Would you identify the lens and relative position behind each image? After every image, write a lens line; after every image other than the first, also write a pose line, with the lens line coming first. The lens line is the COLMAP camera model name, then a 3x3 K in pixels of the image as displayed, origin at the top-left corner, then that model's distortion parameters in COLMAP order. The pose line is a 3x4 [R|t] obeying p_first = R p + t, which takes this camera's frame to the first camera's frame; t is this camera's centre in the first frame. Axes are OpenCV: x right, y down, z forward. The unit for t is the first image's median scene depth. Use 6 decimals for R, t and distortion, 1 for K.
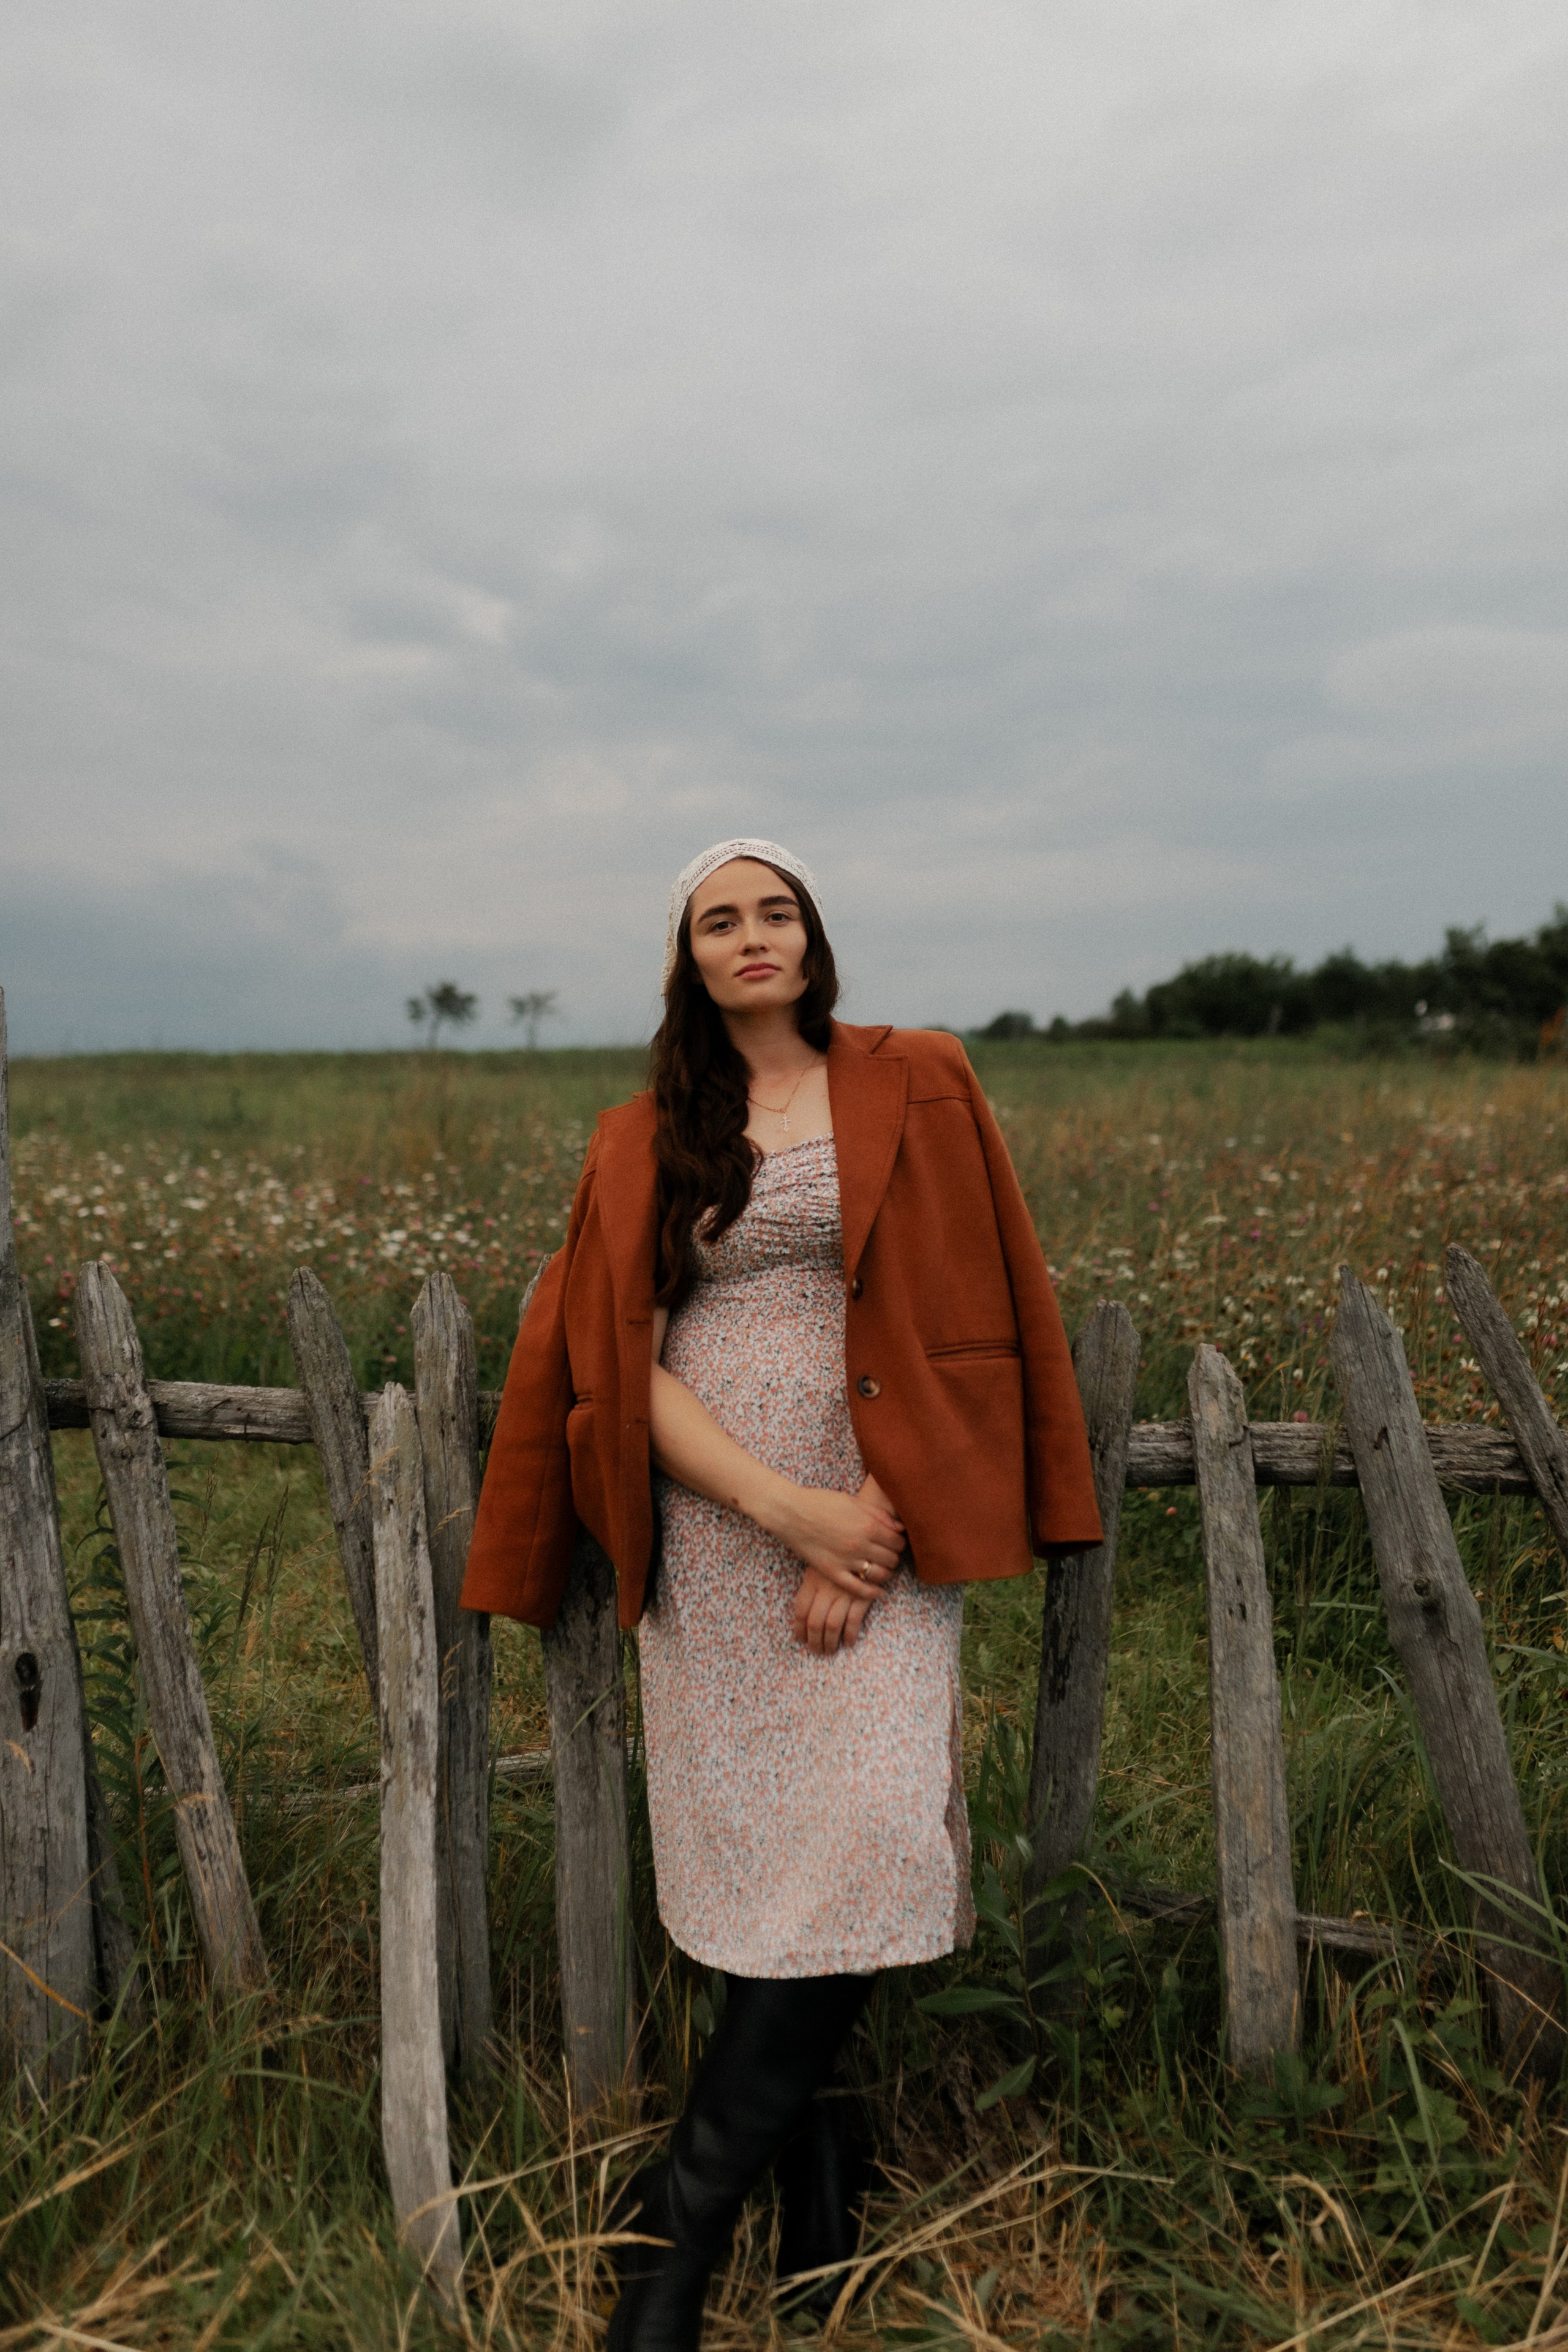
lens RADIAL K [[2245.2, 0, 789.9], [0, 2245.2, 1172.4], [0, 0, 1]] dist [0.002648, 0.008514]
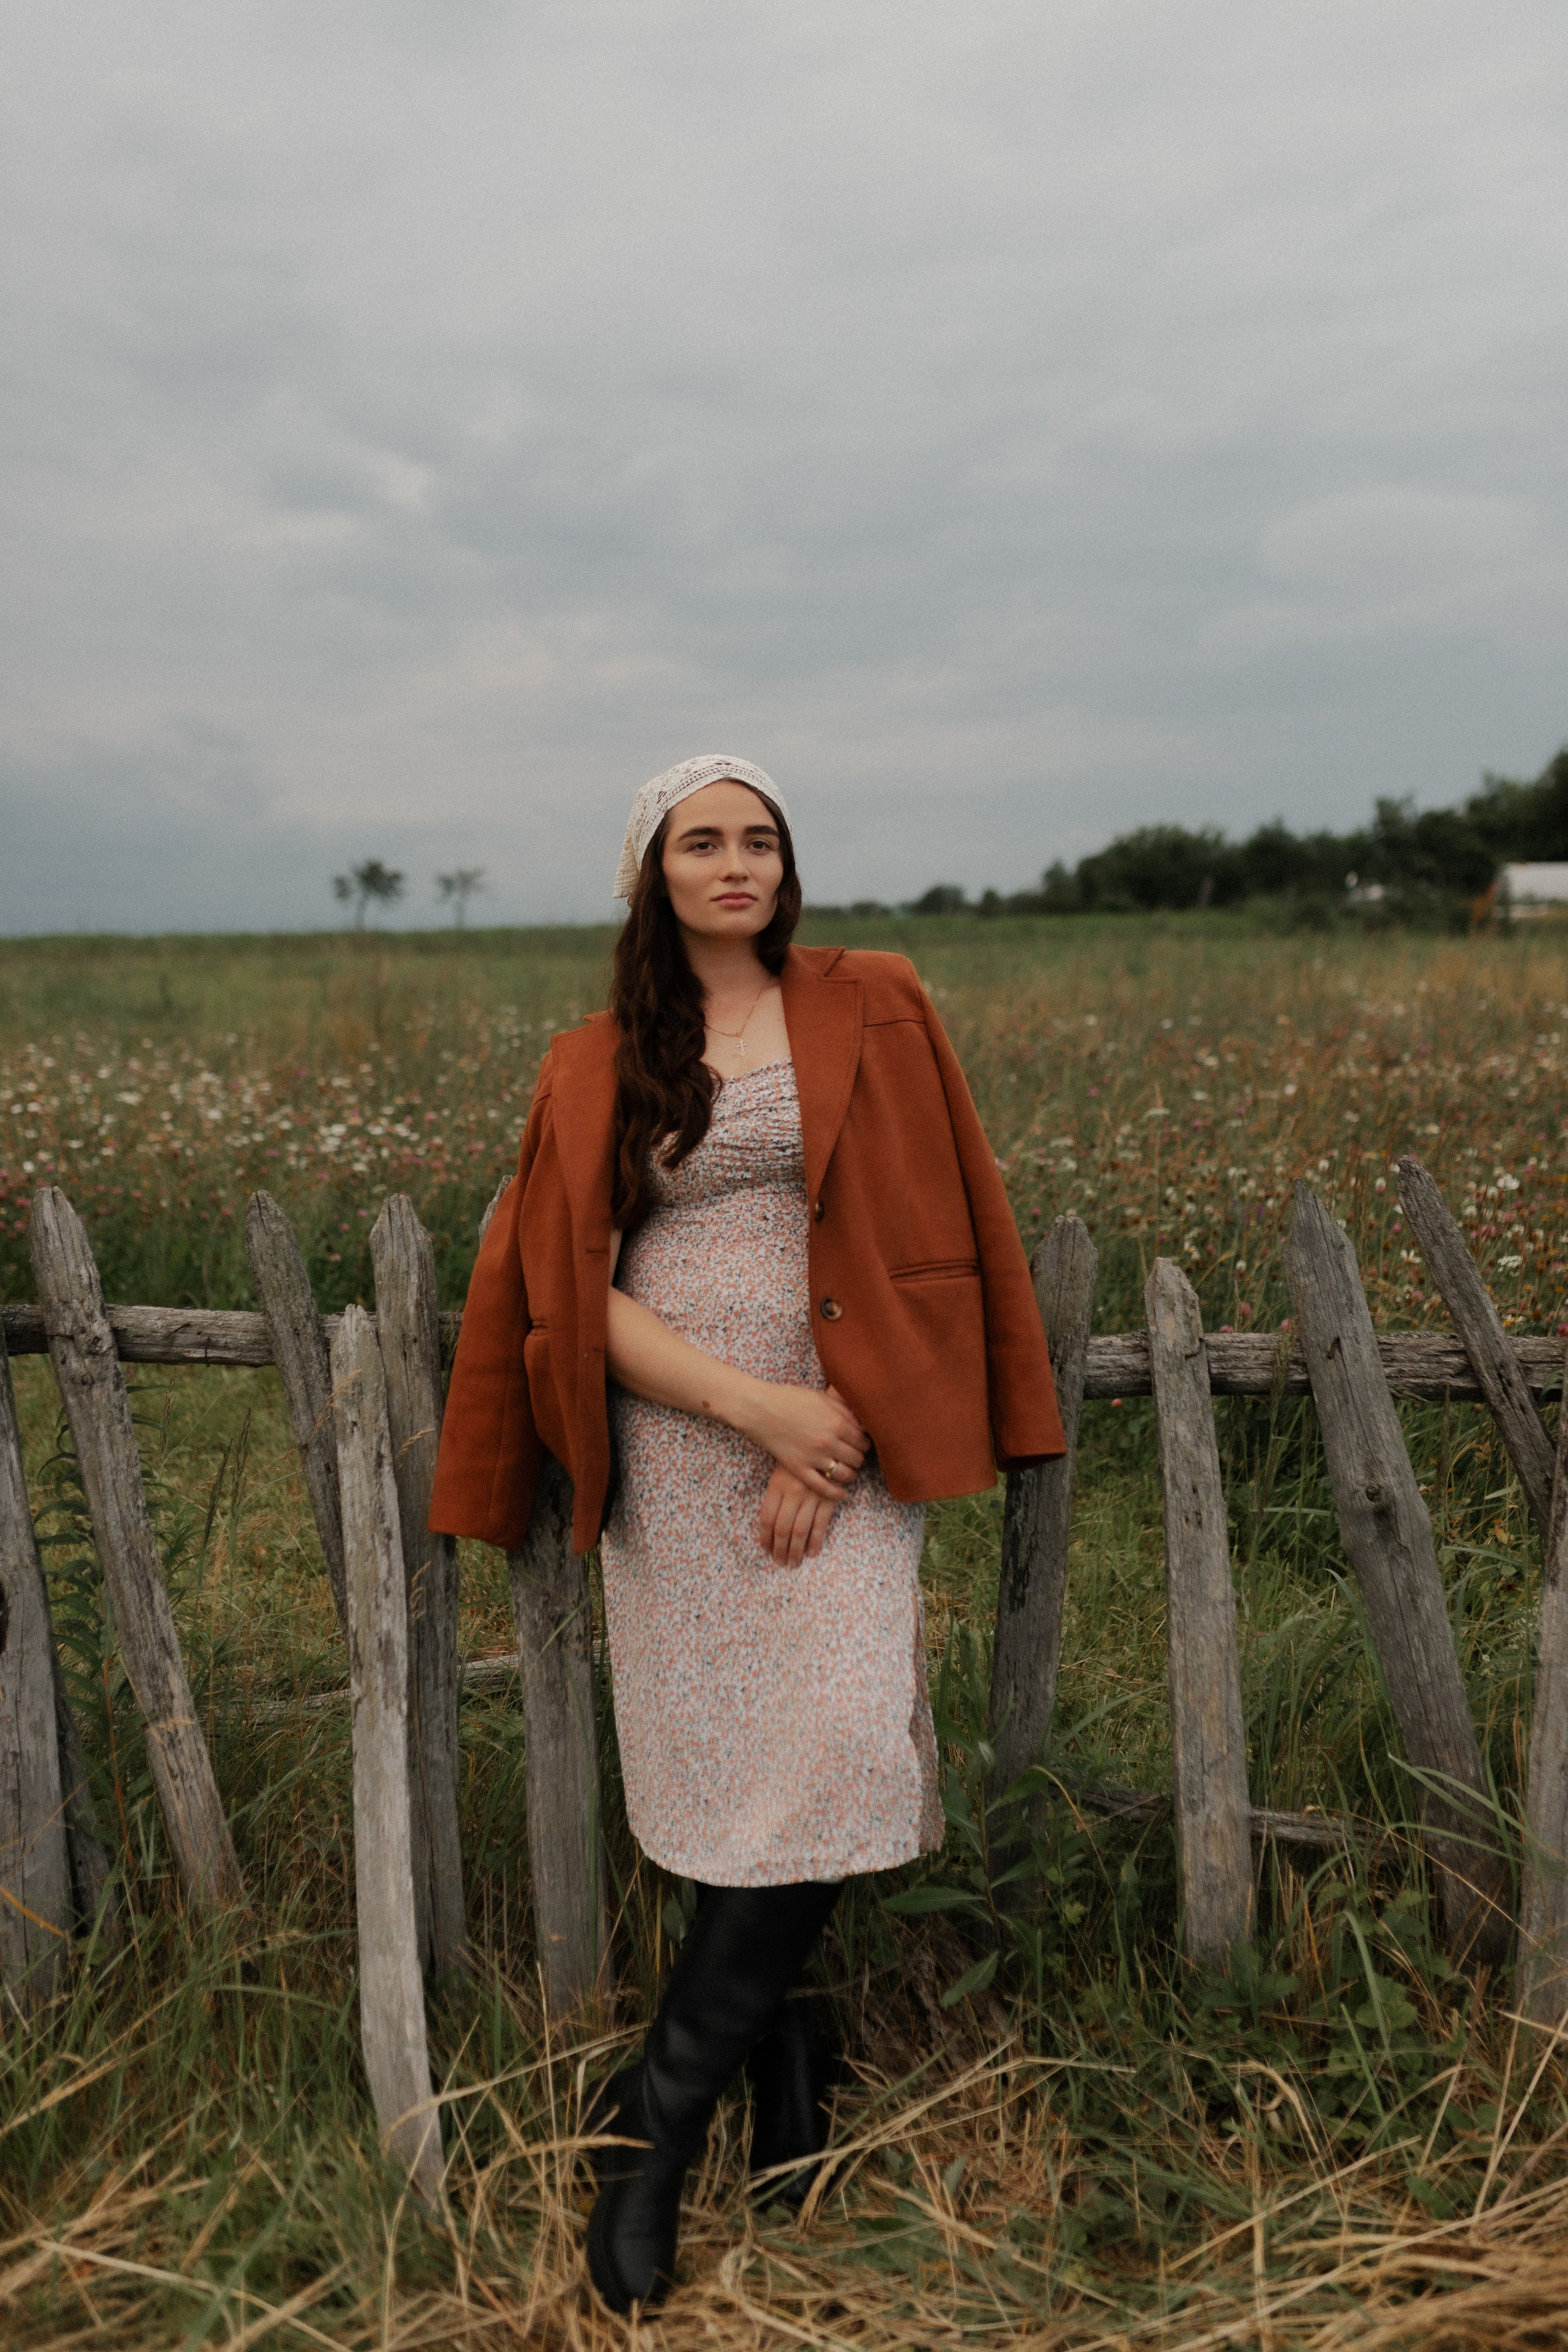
lens RADIAL K [[2245.2, 0, 789.9], [0, 2245.2, 1172.4], [0, 0, 1]] dist [0.002648, 0.008514]
pose [[0.999492, -0.011777, 0.029622, -0.011841], [0.010116, 0.998401, 0.055613, -0.019999], [-0.030229, -0.055285, 0.998013, -0.001598]]
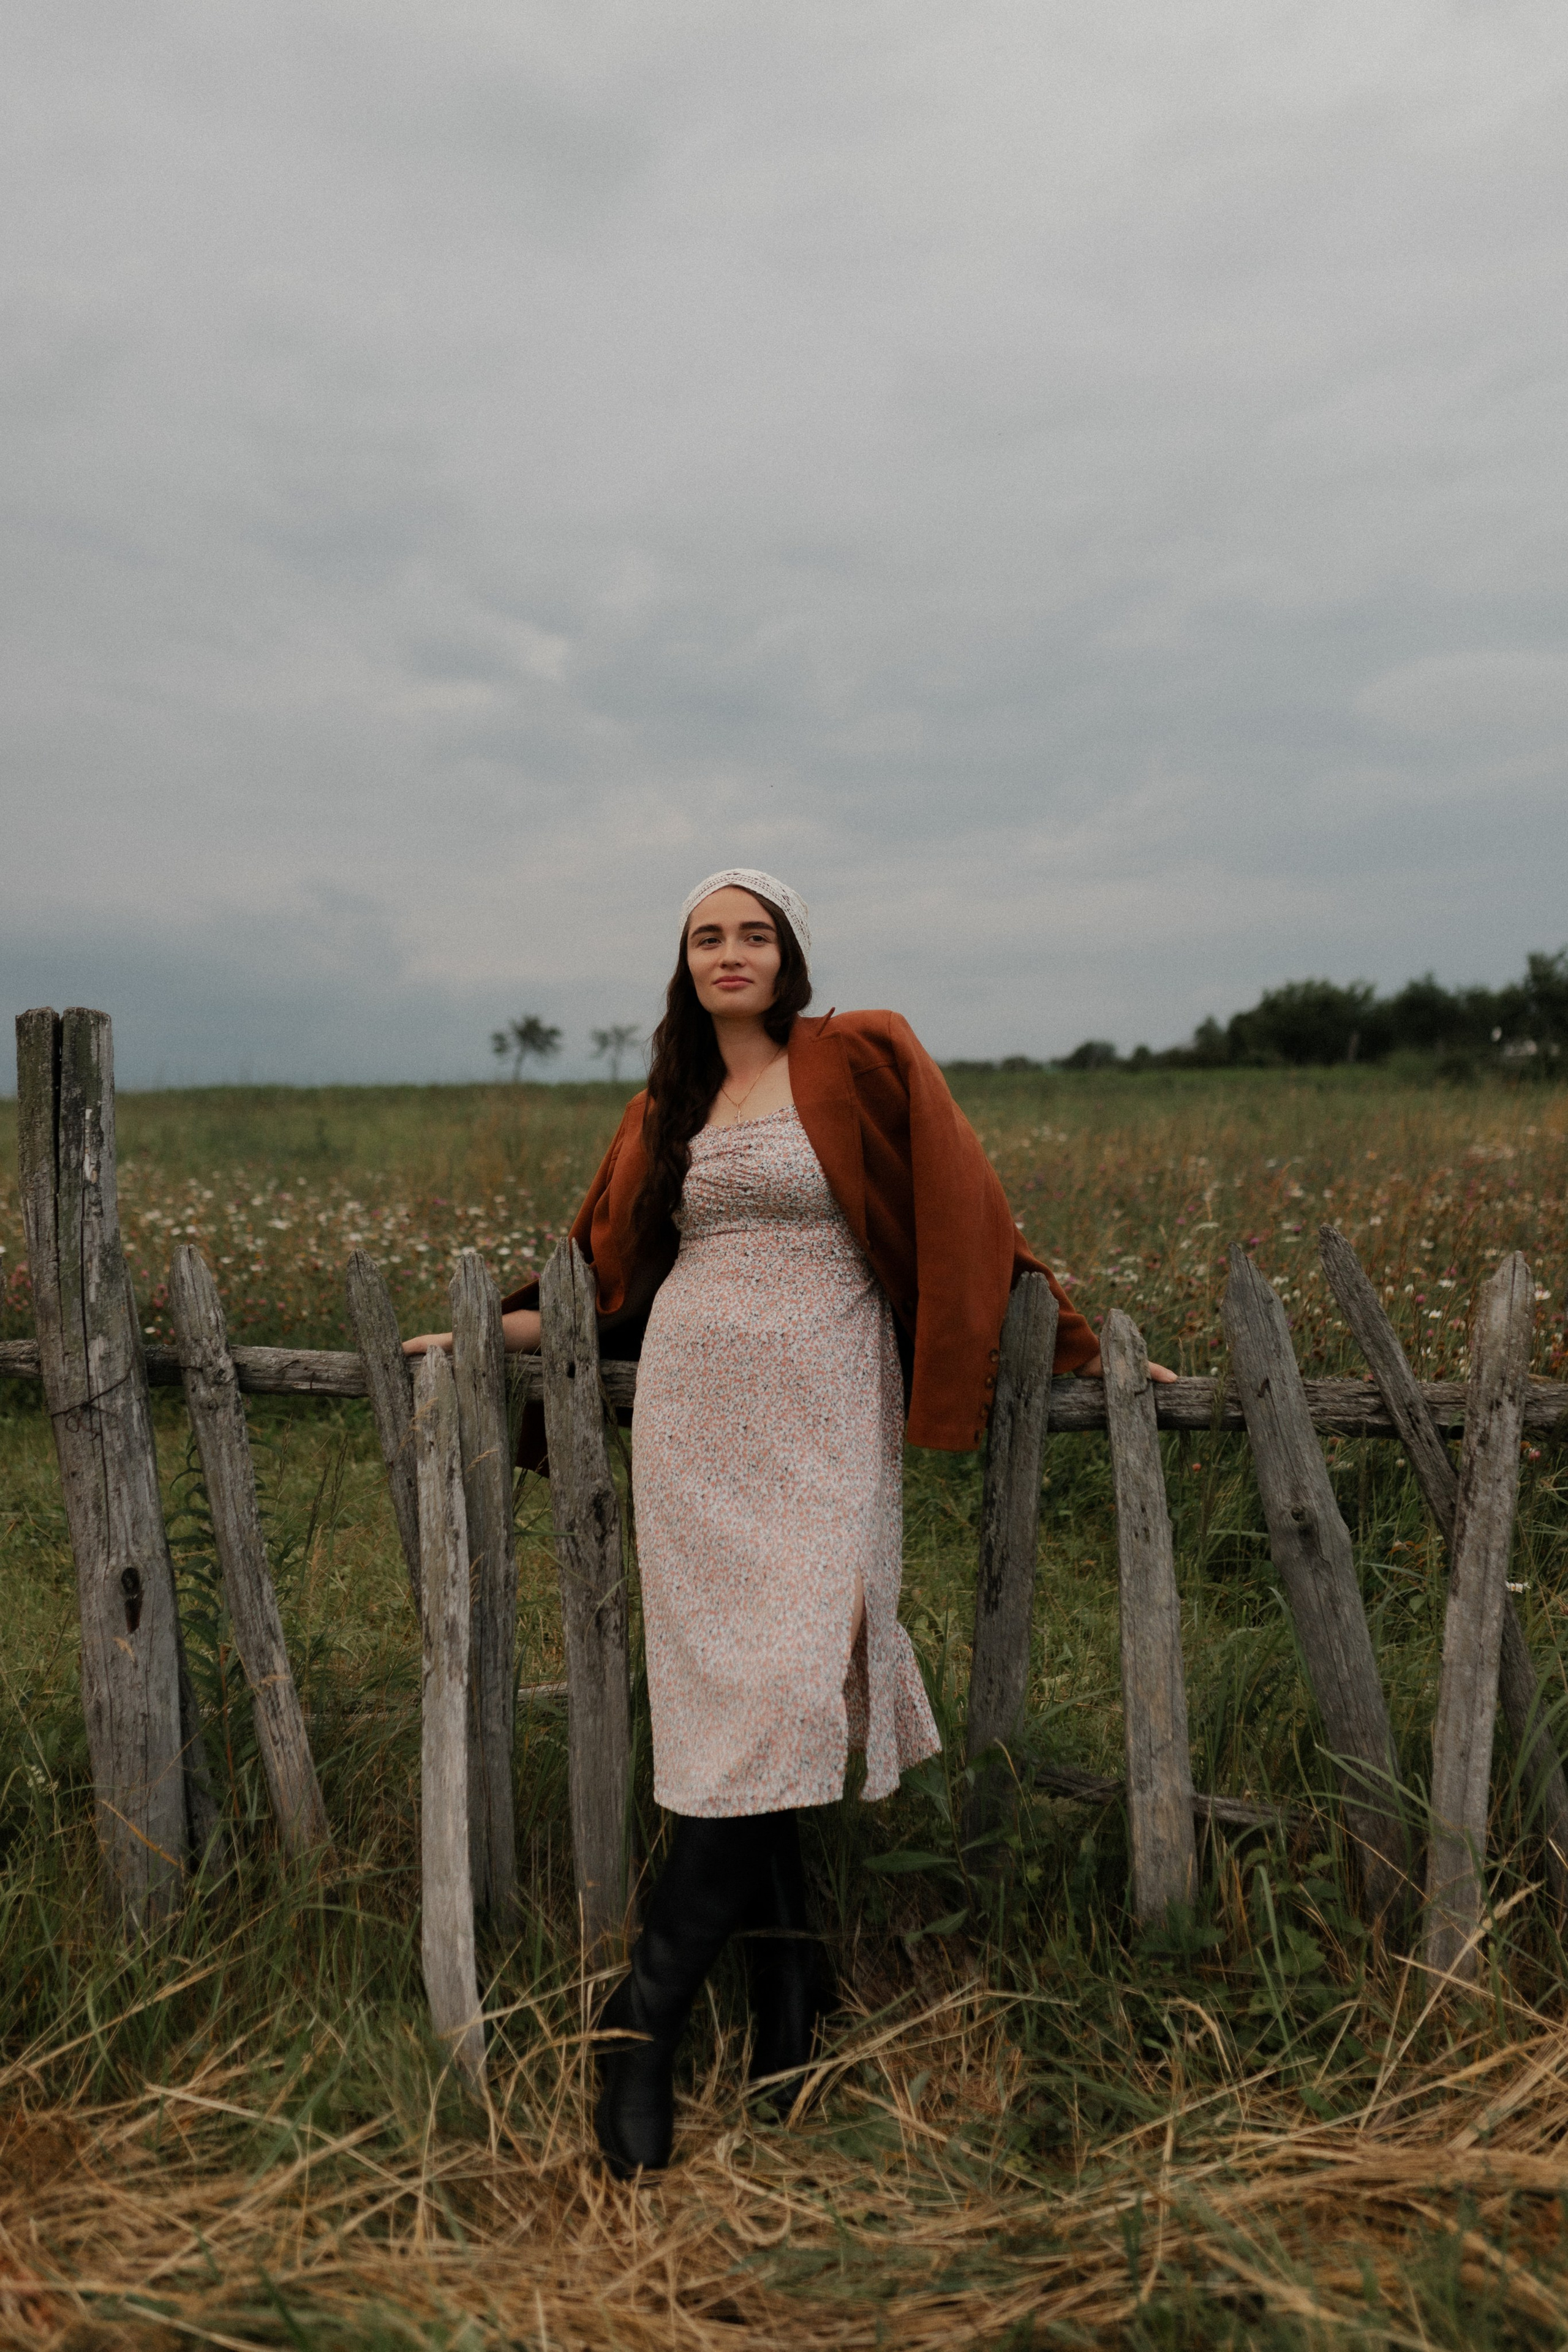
lens RADIAL K [[2245.2, 0, 789.9], [0, 2245.2, 1172.4], [0, 0, 1]] dist [0.002648, 0.008514]
pose [[0.999276, -0.005269, -0.037679, 0.059627], [0.004740, 0.999889, -0.014118, 0.020576], [0.037749, 0.013929, 0.999190, -0.191718]]
